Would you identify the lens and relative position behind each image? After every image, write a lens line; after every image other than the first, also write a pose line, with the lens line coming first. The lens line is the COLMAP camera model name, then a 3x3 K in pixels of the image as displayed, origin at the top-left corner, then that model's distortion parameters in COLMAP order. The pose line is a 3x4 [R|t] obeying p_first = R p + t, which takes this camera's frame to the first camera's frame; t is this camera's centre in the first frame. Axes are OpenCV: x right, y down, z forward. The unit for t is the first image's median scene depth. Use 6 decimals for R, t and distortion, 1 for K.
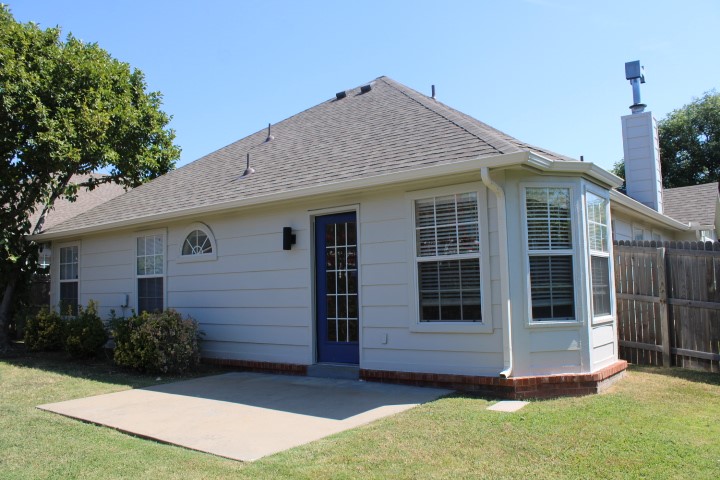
lens RADIAL K [[606.4, 0, 360.4], [0, 606.4, 242.8], [0, 0, 1]] dist [-0.162817, 0.142320]
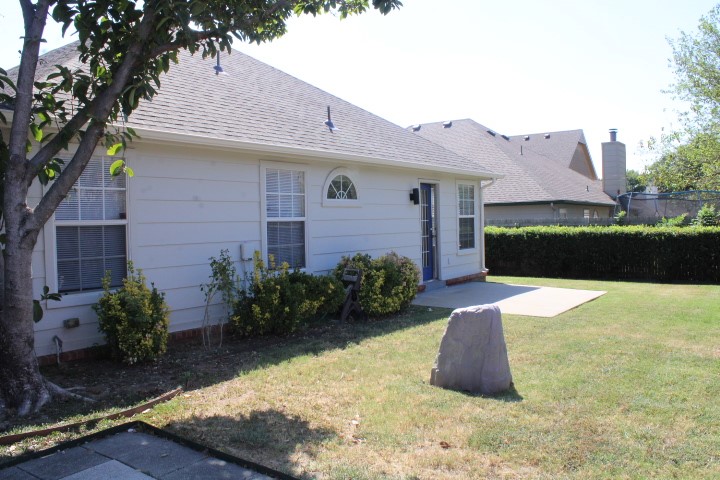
lens RADIAL K [[606.4, 0, 359.7], [0, 606.4, 240.1], [0, 0, 1]] dist [-0.162817, 0.142320]
pose [[-0.009164, 0.022251, 0.999710, -1.287118], [-0.022461, 0.999496, -0.022452, 0.109377], [-0.999706, -0.022660, -0.008660, 0.966254]]
